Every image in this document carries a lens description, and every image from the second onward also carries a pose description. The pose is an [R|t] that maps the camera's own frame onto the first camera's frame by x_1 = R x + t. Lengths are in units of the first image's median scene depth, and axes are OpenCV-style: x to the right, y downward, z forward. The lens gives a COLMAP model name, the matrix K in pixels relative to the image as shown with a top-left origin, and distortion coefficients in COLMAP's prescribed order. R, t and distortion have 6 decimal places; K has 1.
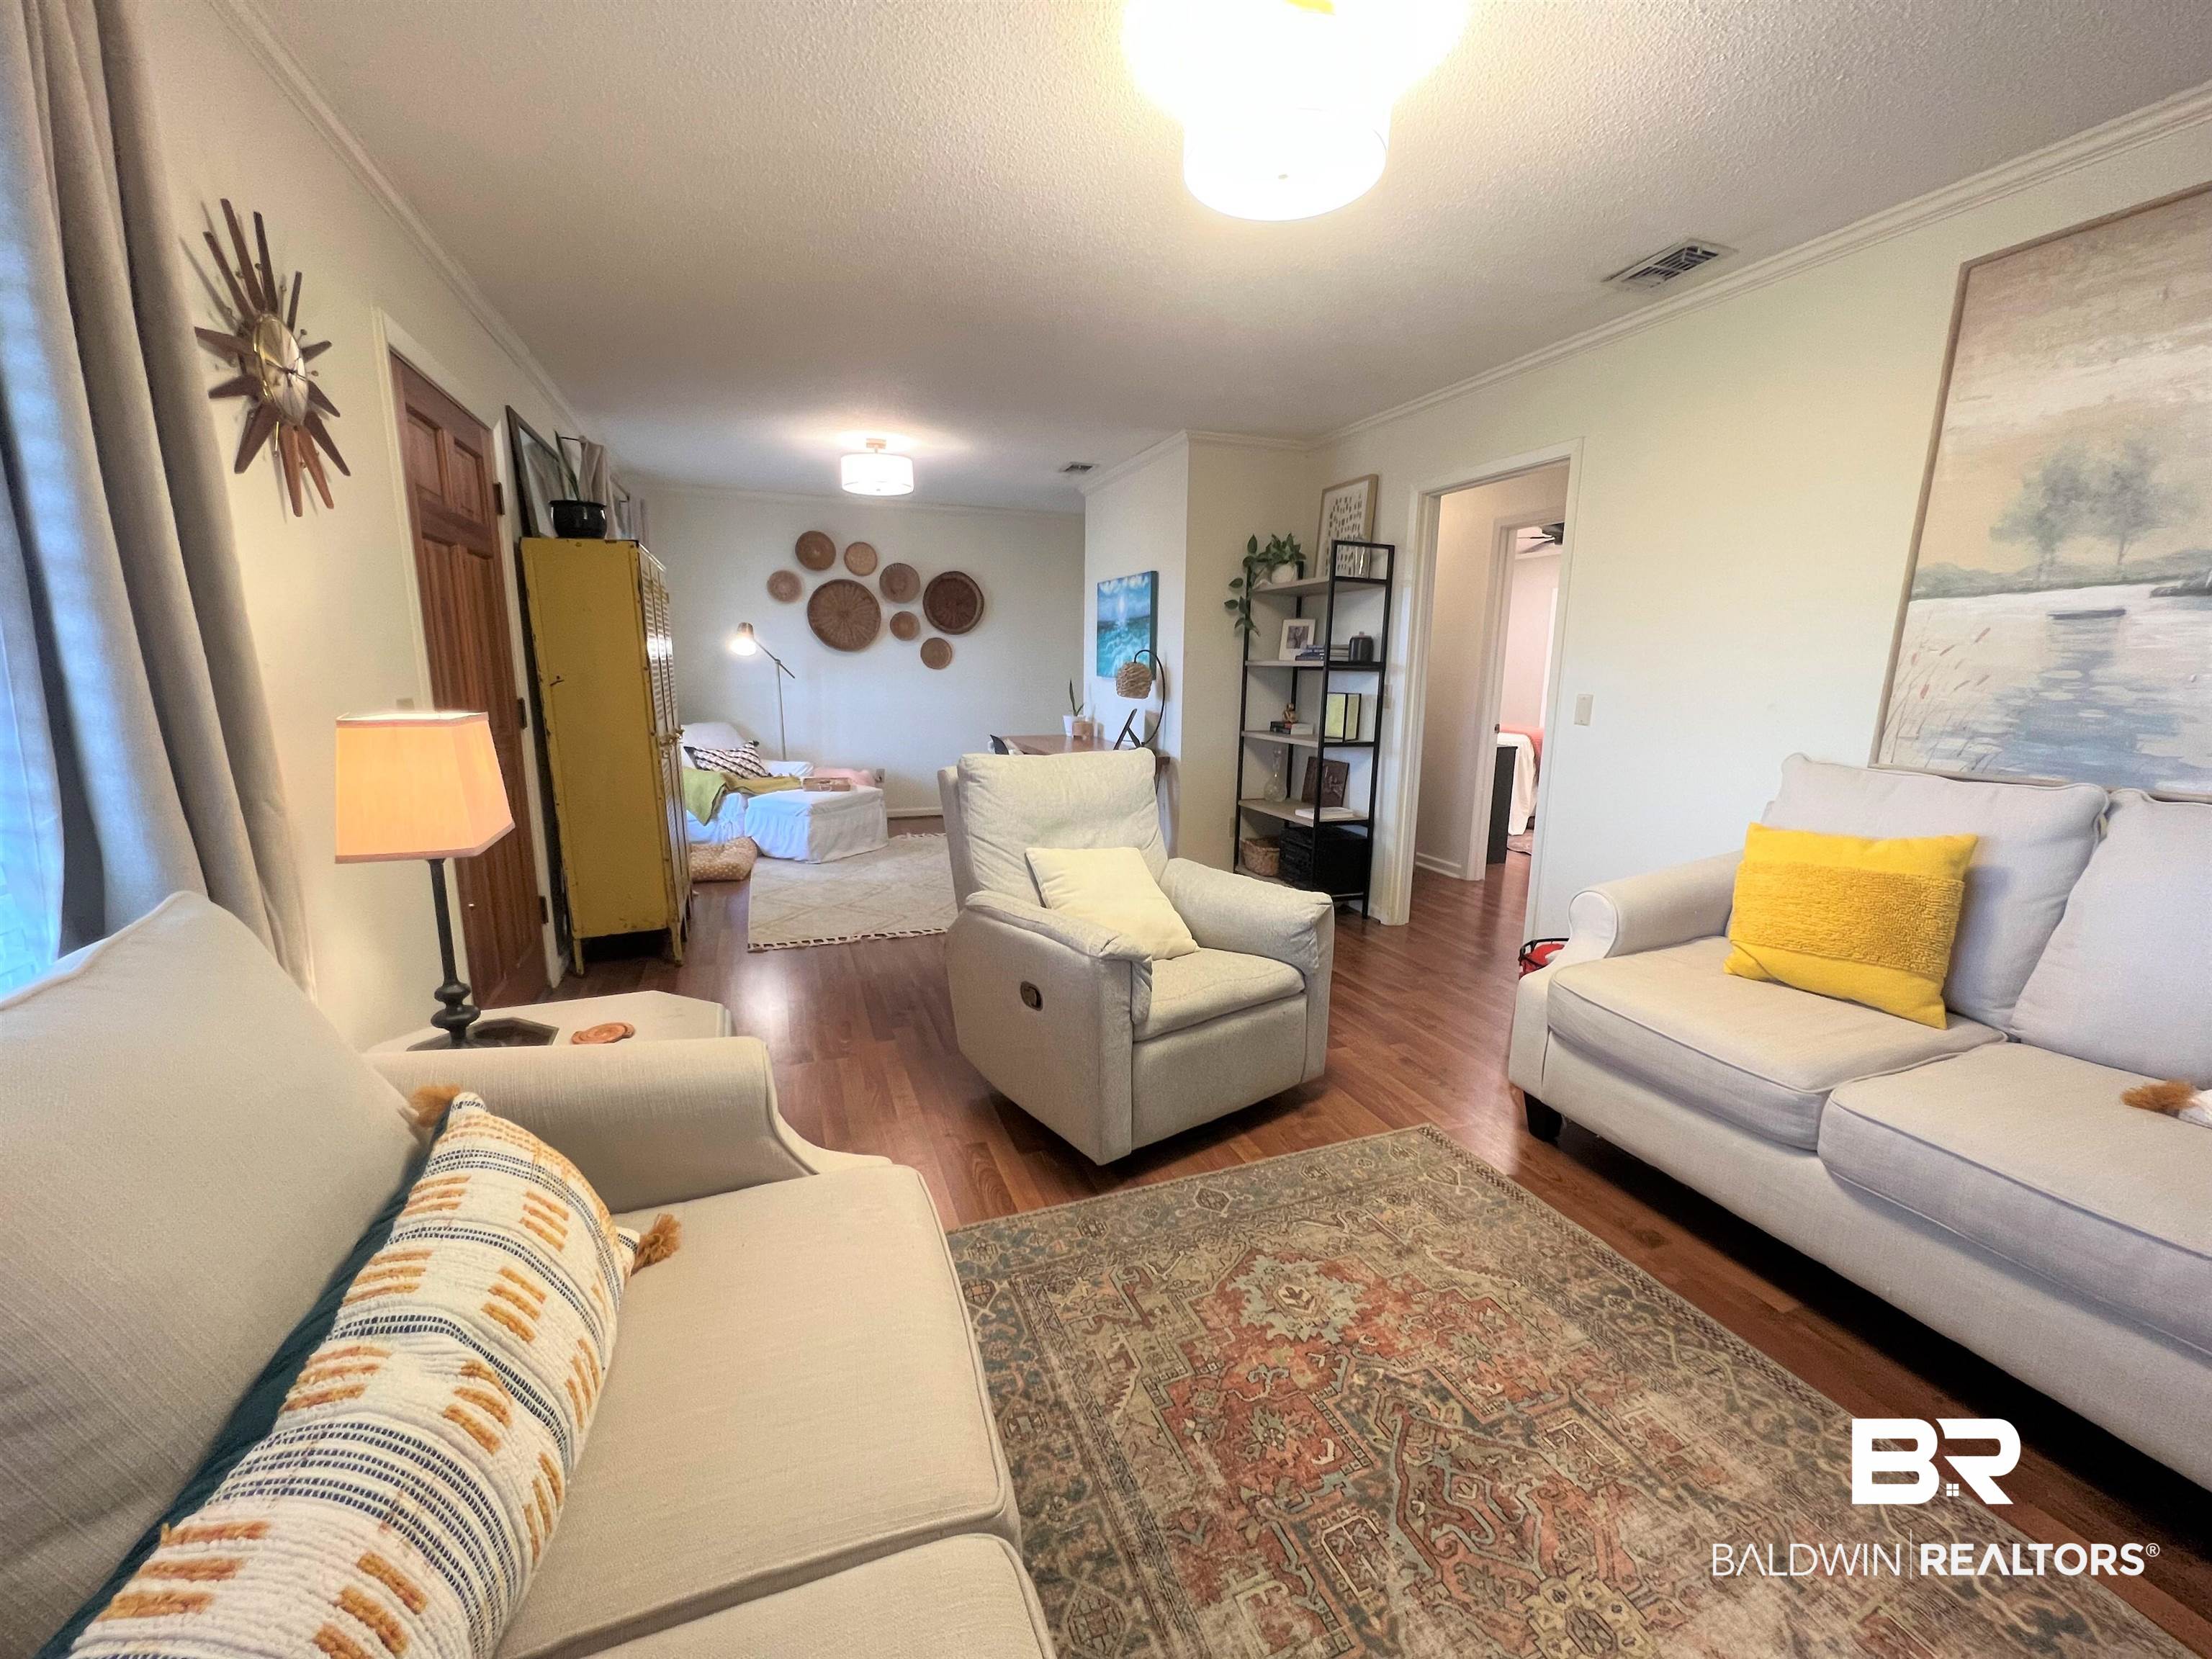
lens RADIAL K [[887.8, 0, 1103.6], [0, 887.8, 827.4], [0, 0, 1]] dist [-0.000915, -0.000071]
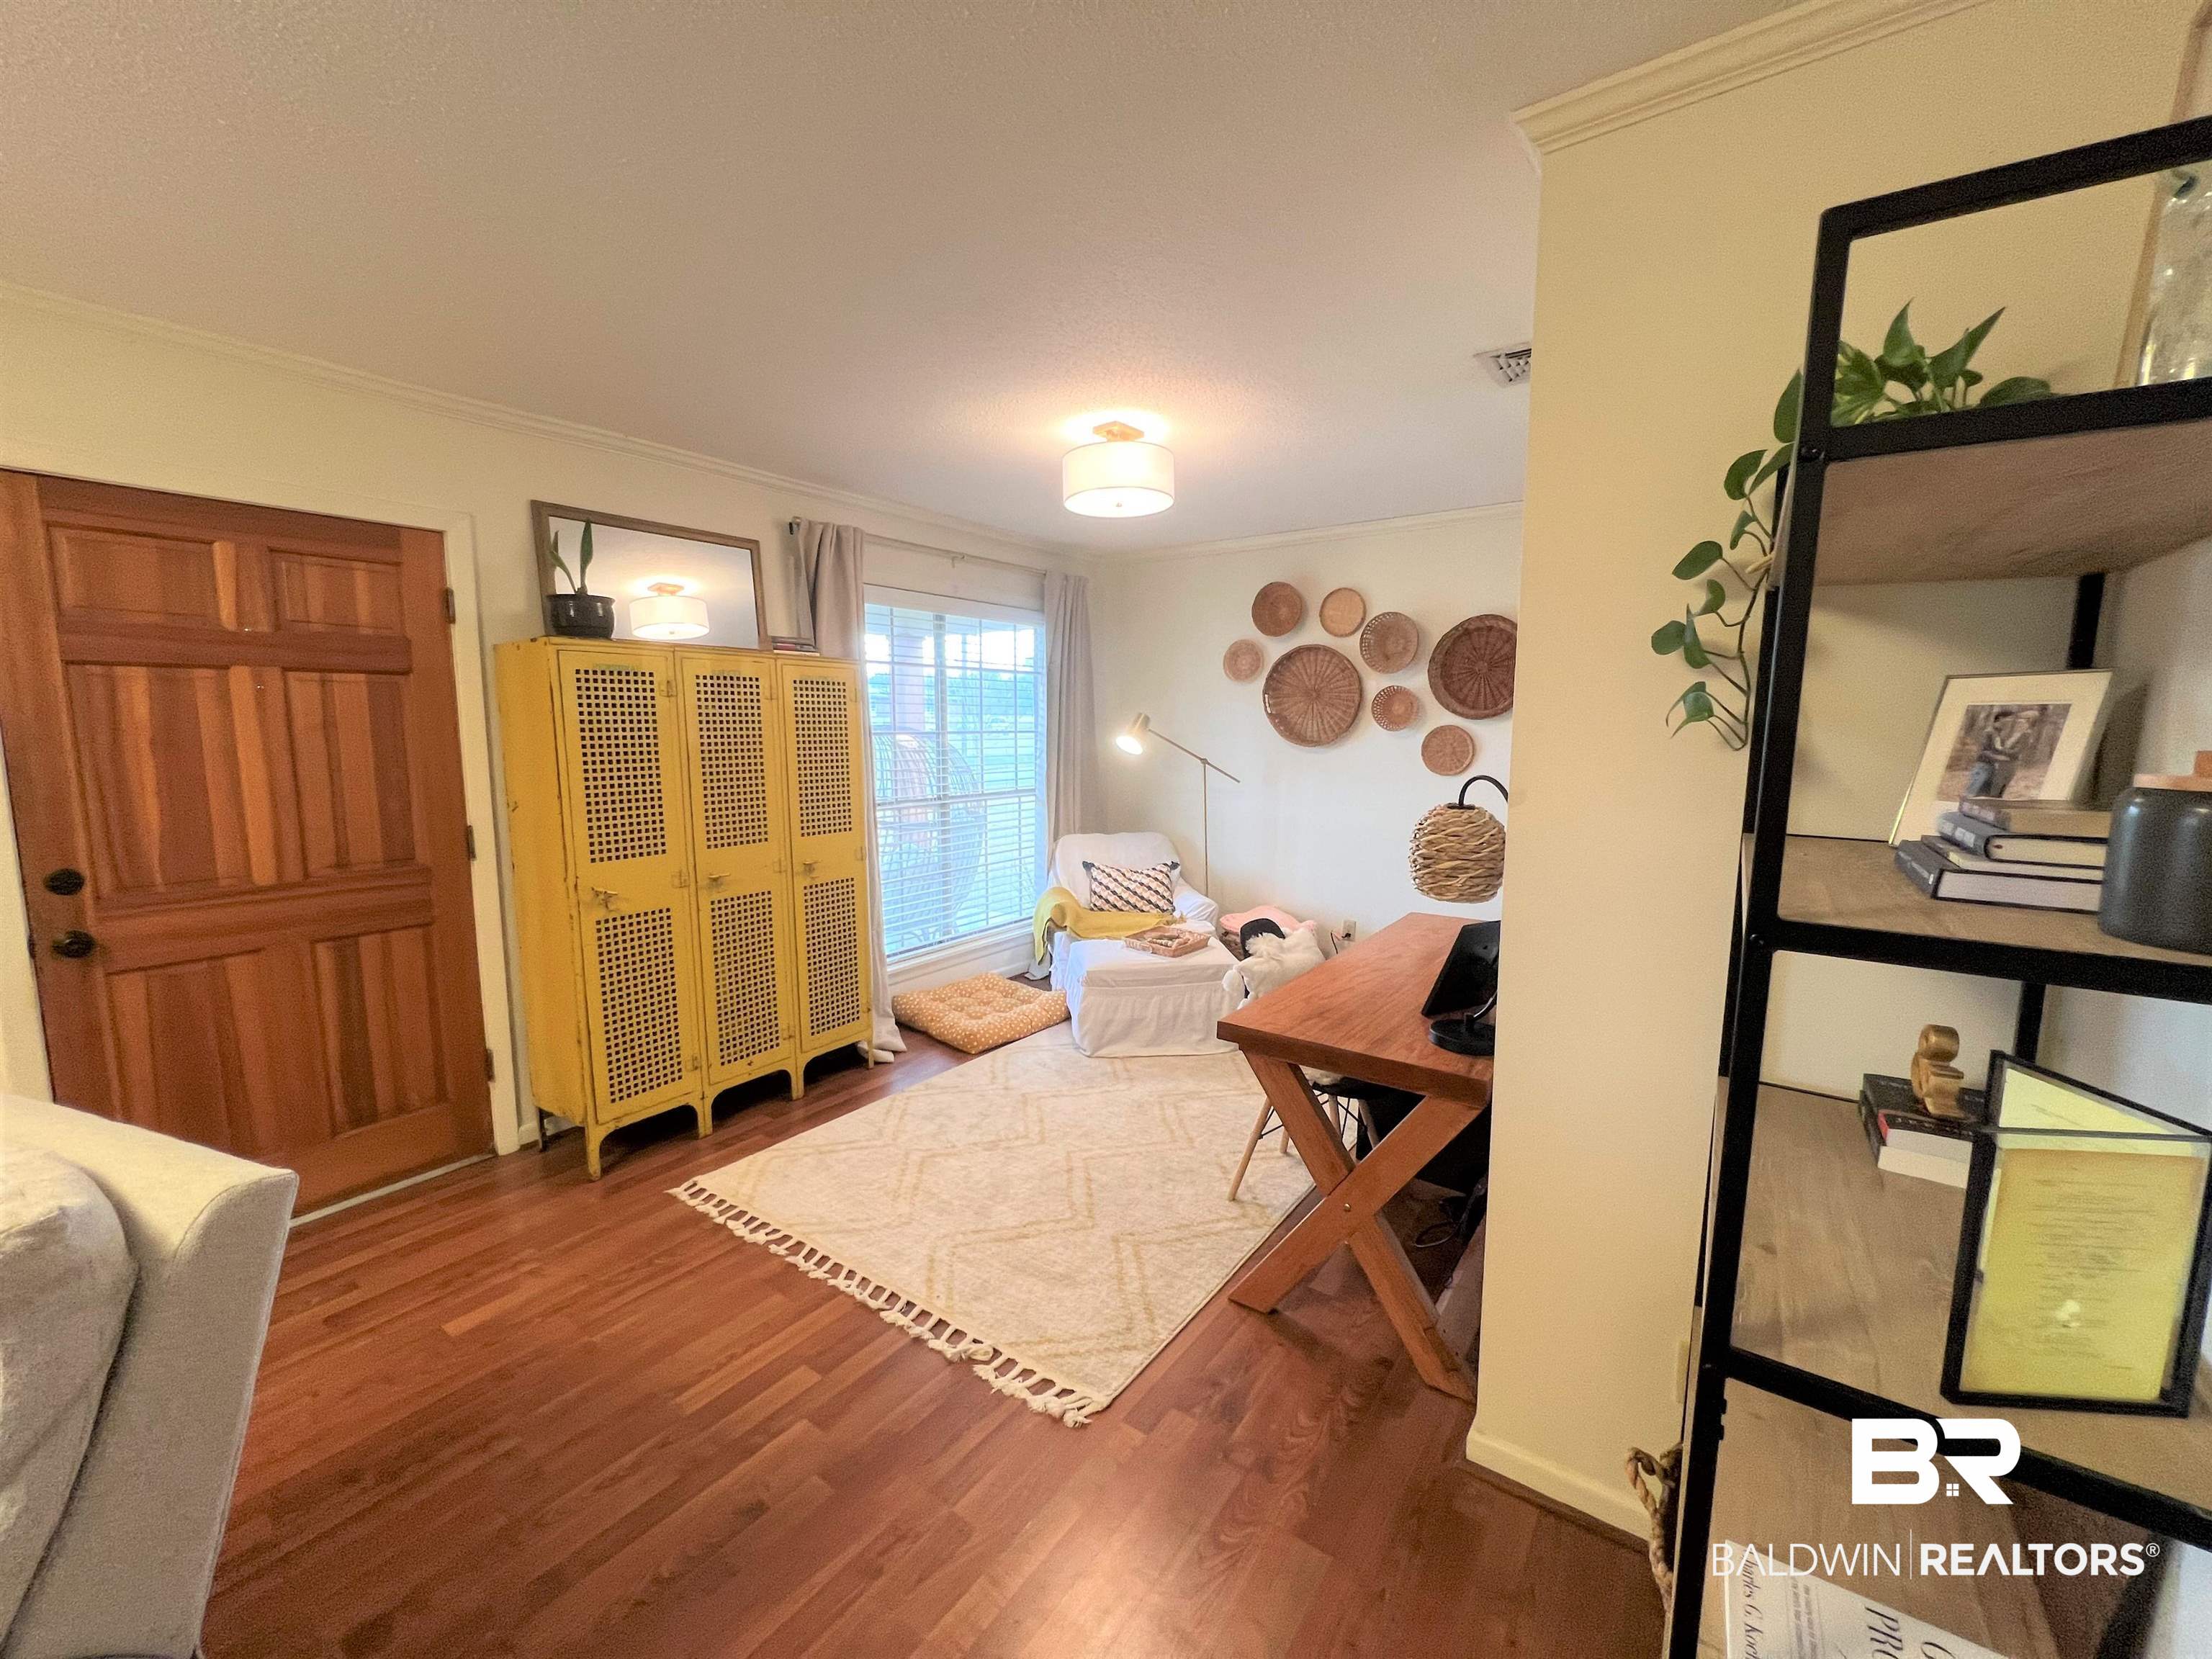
lens RADIAL K [[886.3, 0, 1108.8], [0, 886.3, 827.9], [0, 0, 1]] dist [-0.010700, 0.000372]
pose [[0.554328, 0.088527, -0.827577, 0.233040], [-0.150354, 0.988619, 0.005043, -0.135703], [0.818605, 0.121634, 0.561330, 0.577188]]
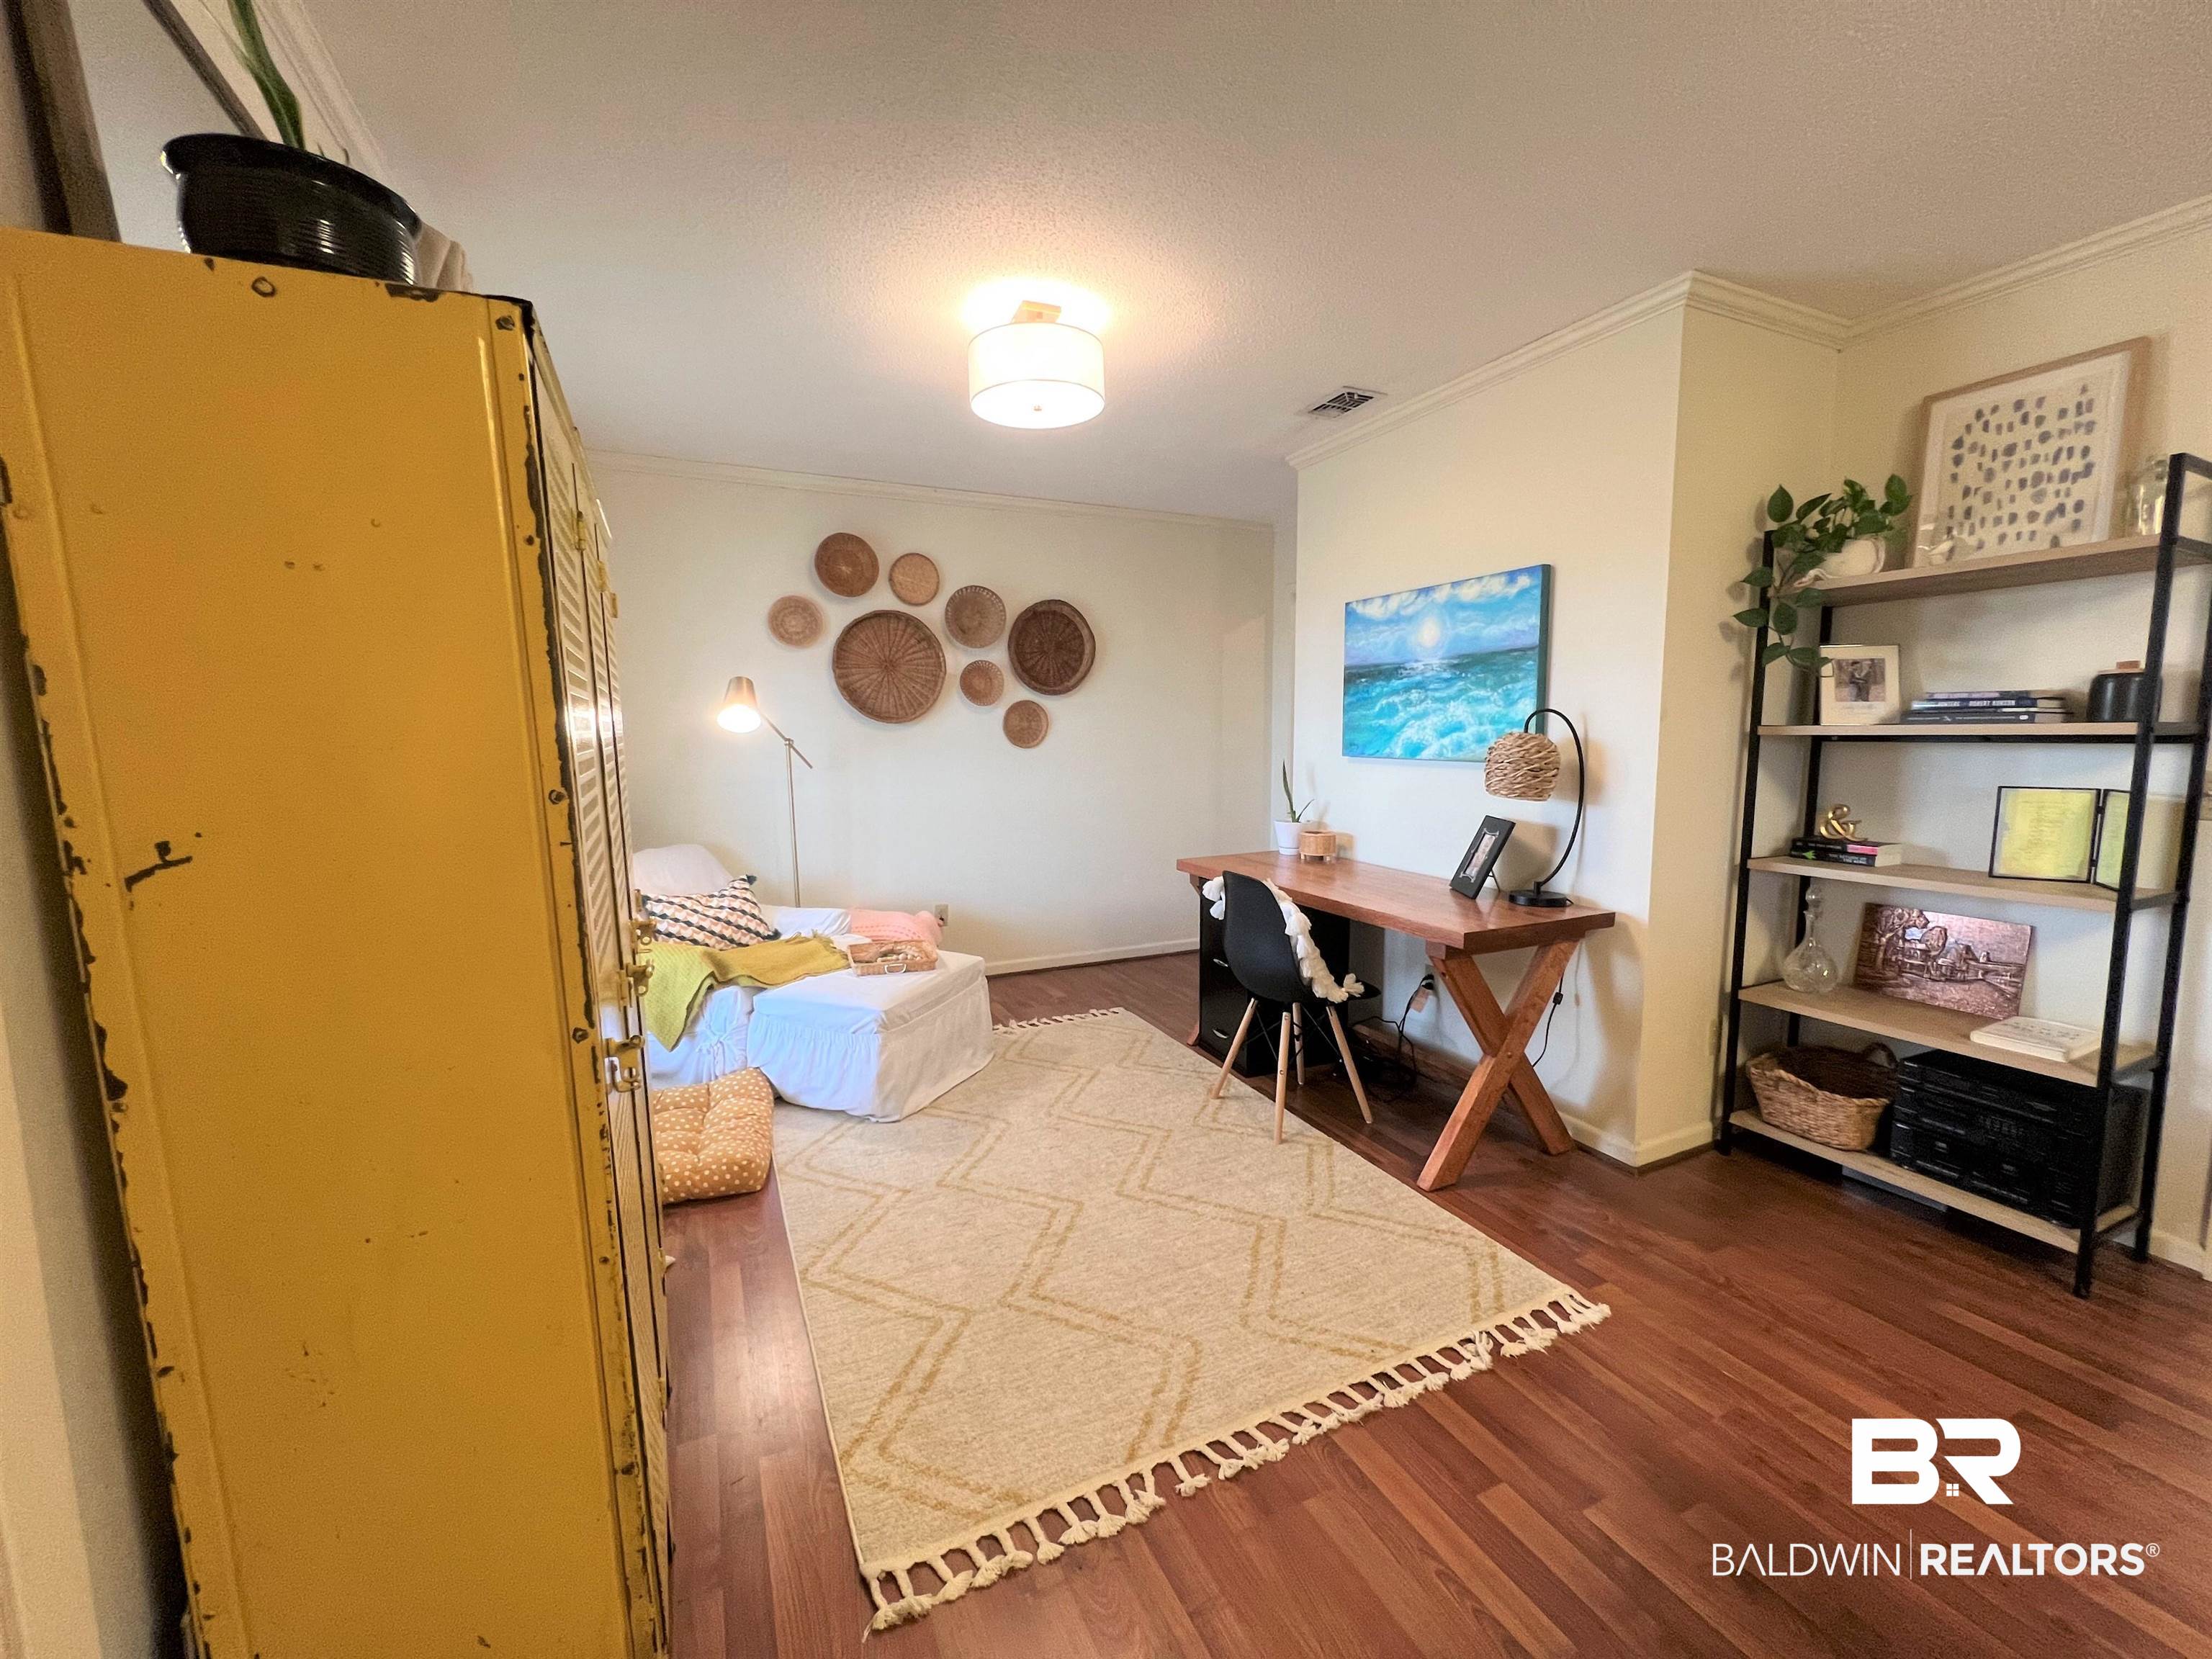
lens RADIAL K [[886.3, 0, 1098.9], [0, 886.3, 827.0], [0, 0, 1]] dist [-0.010700, 0.000372]
pose [[0.997026, -0.027394, 0.072034, -0.224179], [0.032723, 0.996731, -0.073871, -0.087015], [-0.069775, 0.076008, 0.994663, 0.436638]]
